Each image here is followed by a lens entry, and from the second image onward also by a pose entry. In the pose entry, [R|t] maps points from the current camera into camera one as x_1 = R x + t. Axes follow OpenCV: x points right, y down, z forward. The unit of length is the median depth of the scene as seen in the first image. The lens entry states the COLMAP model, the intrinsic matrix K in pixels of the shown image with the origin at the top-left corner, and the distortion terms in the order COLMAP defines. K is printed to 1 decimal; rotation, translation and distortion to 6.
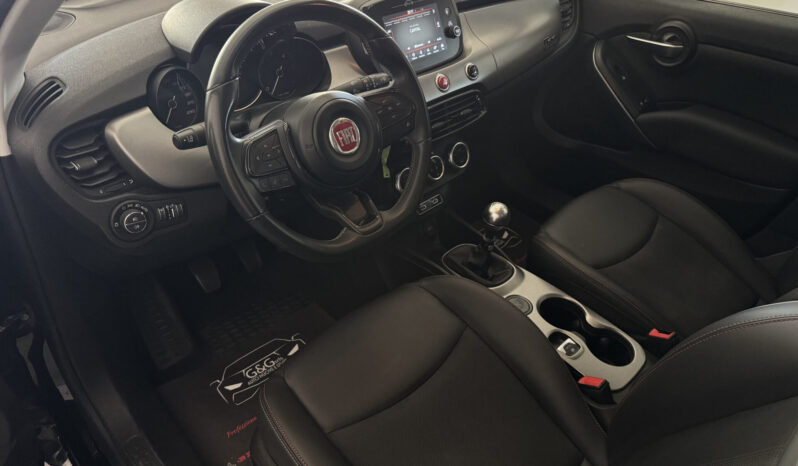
lens RADIAL K [[568.5, 0, 393.2], [0, 568.5, 245.0], [0, 0, 1]] dist [0.057839, -0.101526]
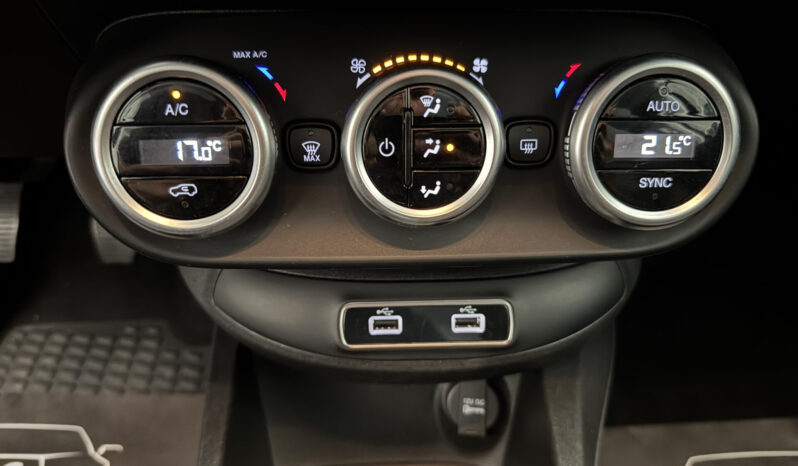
lens RADIAL K [[568.5, 0, 394.3], [0, 568.5, 236.6], [0, 0, 1]] dist [0.057839, -0.101526]
pose [[0.753902, 0.397527, -0.523071, 0.176218], [-0.401686, 0.908925, 0.111820, -0.138375], [0.519884, 0.125809, 0.844922, 0.943429]]
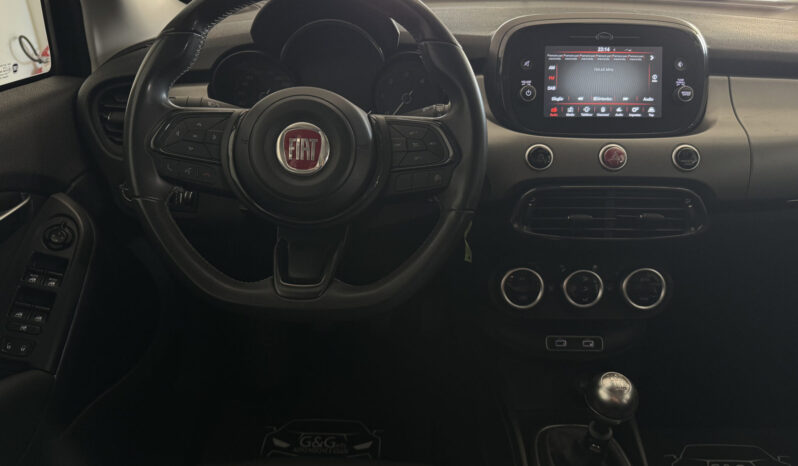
lens RADIAL K [[568.5, 0, 395.1], [0, 568.5, 234.8], [0, 0, 1]] dist [0.057839, -0.101526]
pose [[0.716047, 0.301032, -0.629806, 0.334630], [-0.416624, 0.908218, -0.039567, -0.084143], [0.560090, 0.290724, 0.775744, 0.406524]]
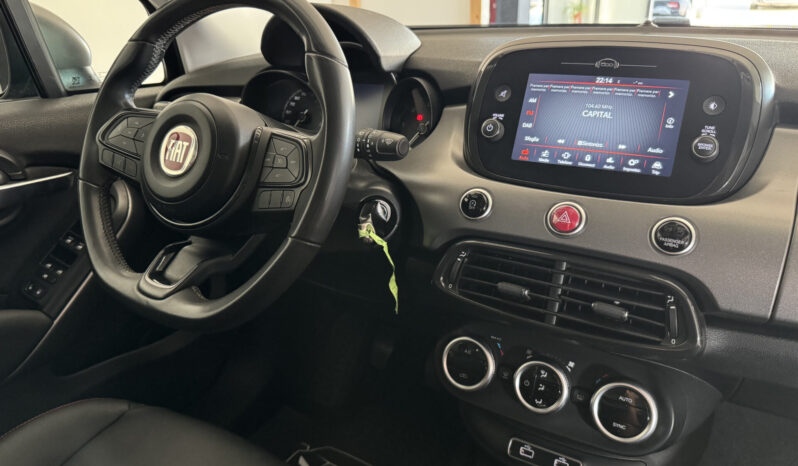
lens RADIAL K [[568.5, 0, 391.9], [0, 568.5, 237.6], [0, 0, 1]] dist [0.057839, -0.101526]
pose [[0.258285, 0.341518, -0.903689, 0.477355], [-0.567927, 0.810395, 0.143941, -0.258216], [0.781504, 0.476052, 0.403270, 0.706501]]
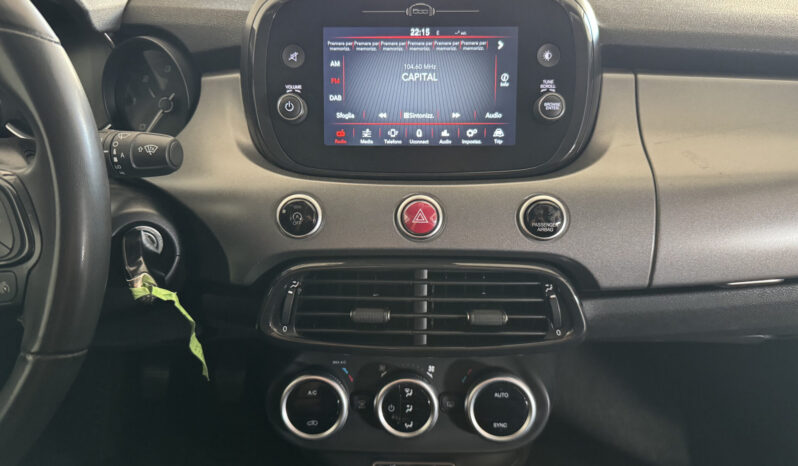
lens RADIAL K [[568.5, 0, 391.4], [0, 568.5, 238.3], [0, 0, 1]] dist [0.057839, -0.101526]
pose [[0.703699, 0.326167, -0.631207, 0.311559], [-0.416263, 0.909226, 0.005759, -0.266182], [0.575788, 0.258695, 0.775593, 0.704497]]
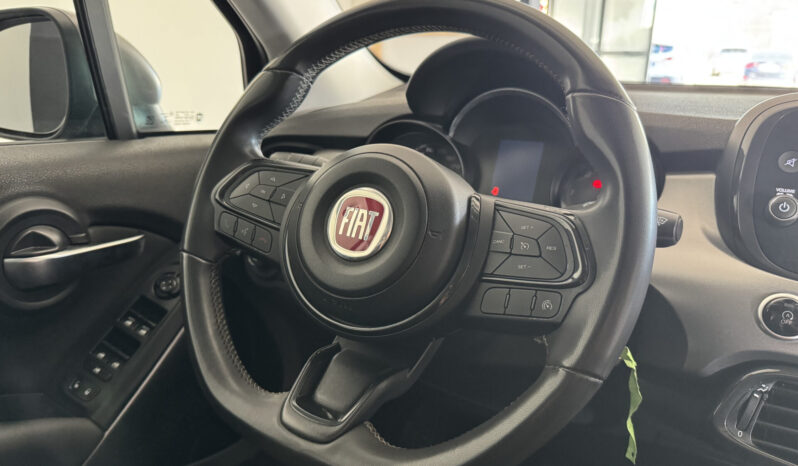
lens RADIAL K [[568.5, 0, 399.2], [0, 568.5, 238.2], [0, 0, 1]] dist [0.057839, -0.101526]
pose [[0.278361, 0.261121, -0.924300, 0.275361], [-0.603391, 0.796272, 0.043236, -0.161803], [0.747285, 0.545679, 0.379209, 0.616980]]
